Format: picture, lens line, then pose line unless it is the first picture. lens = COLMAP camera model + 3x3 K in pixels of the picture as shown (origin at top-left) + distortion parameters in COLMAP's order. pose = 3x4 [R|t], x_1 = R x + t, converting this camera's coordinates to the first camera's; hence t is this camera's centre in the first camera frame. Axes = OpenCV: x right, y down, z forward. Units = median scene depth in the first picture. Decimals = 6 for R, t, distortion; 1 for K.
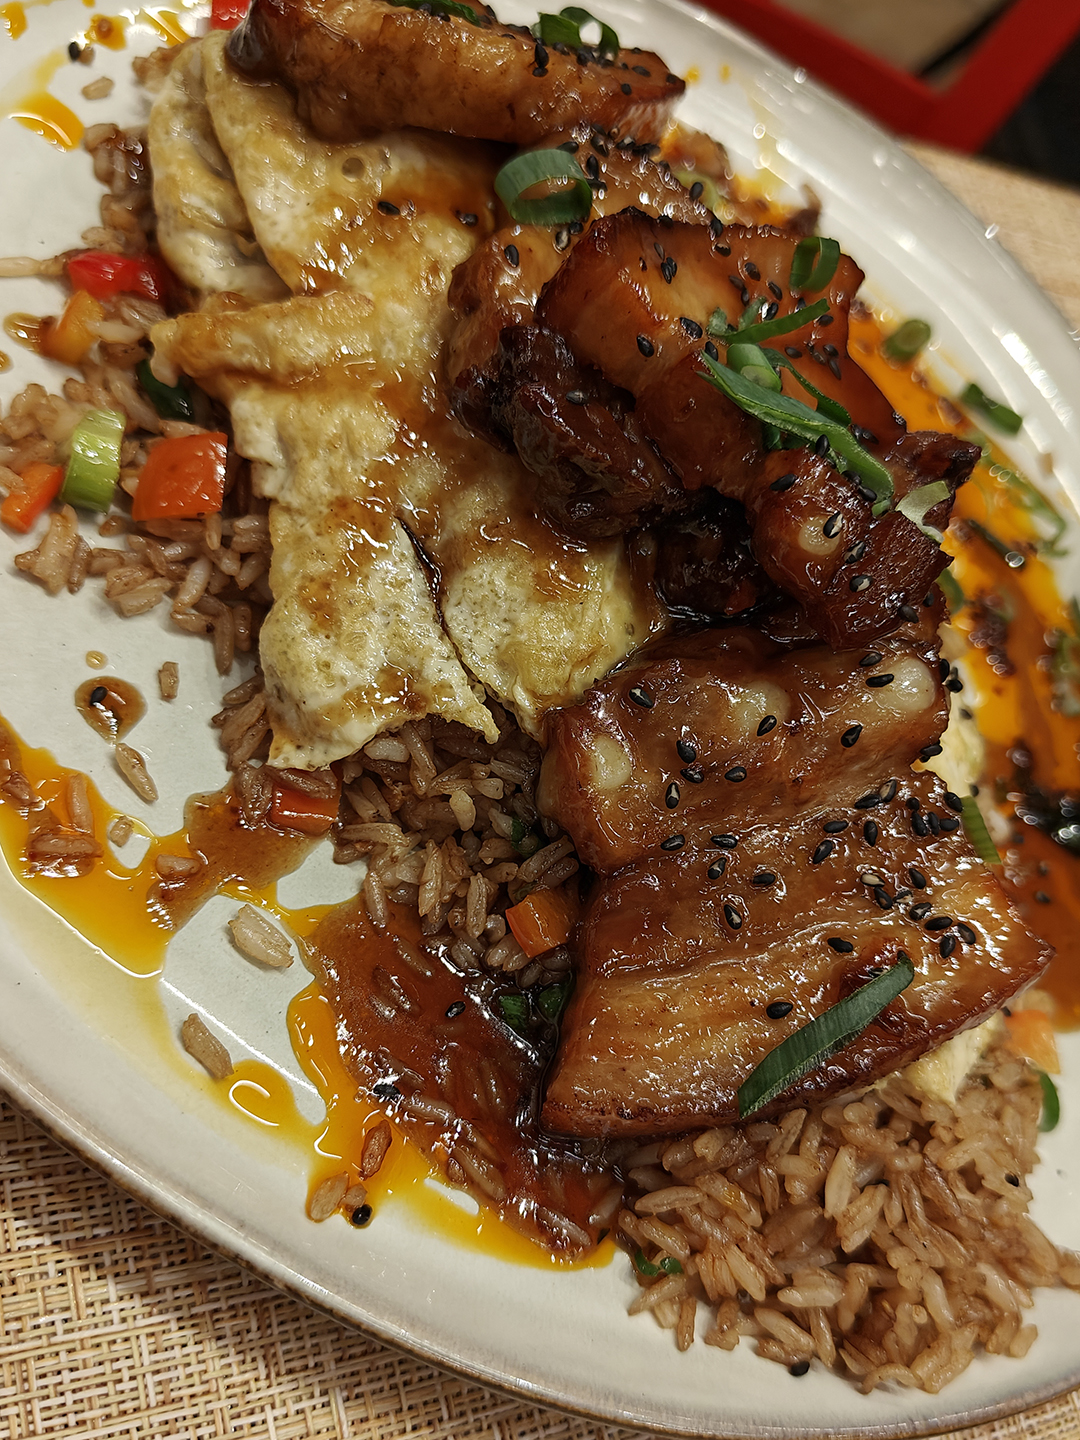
lens RADIAL K [[1166.4, 0, 540.0], [0, 1166.4, 720.0], [0, 0, 1]] dist [0.043546, -0.073665]
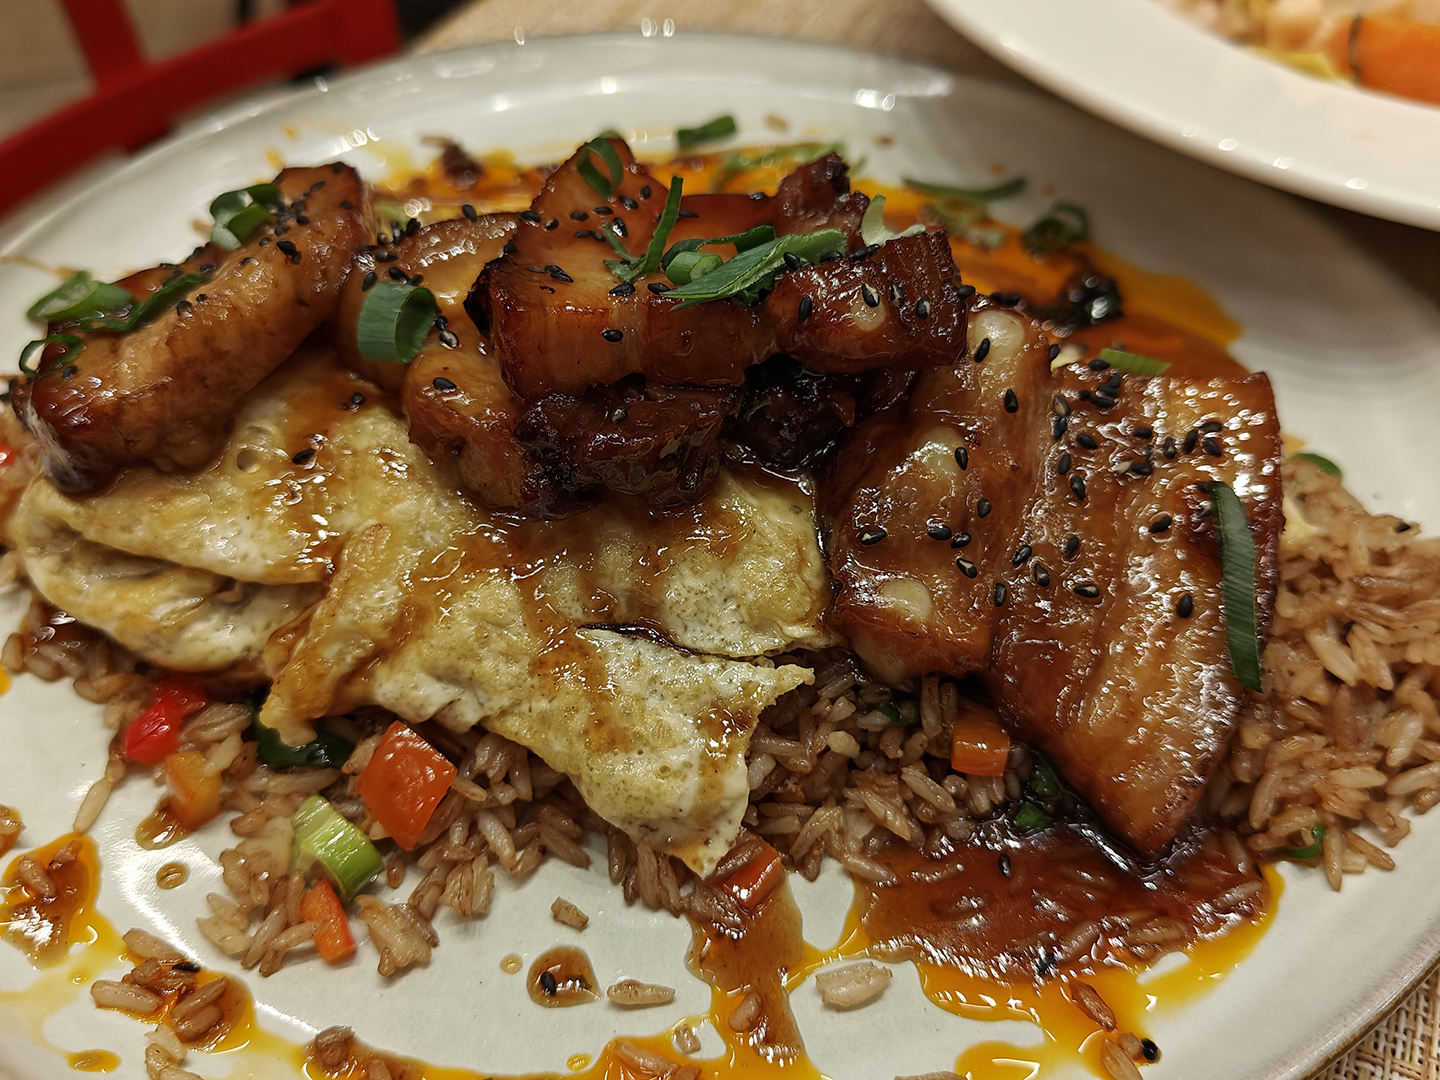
lens RADIAL K [[1173.4, 0, 720.0], [0, 1173.4, 540.0], [0, 0, 1]] dist [0.008521, -0.010487]
pose [[0.581721, -0.799923, 0.147392, -0.141221], [0.807109, 0.590147, 0.017370, -0.138094], [-0.100878, 0.108857, 0.988926, -0.022002]]
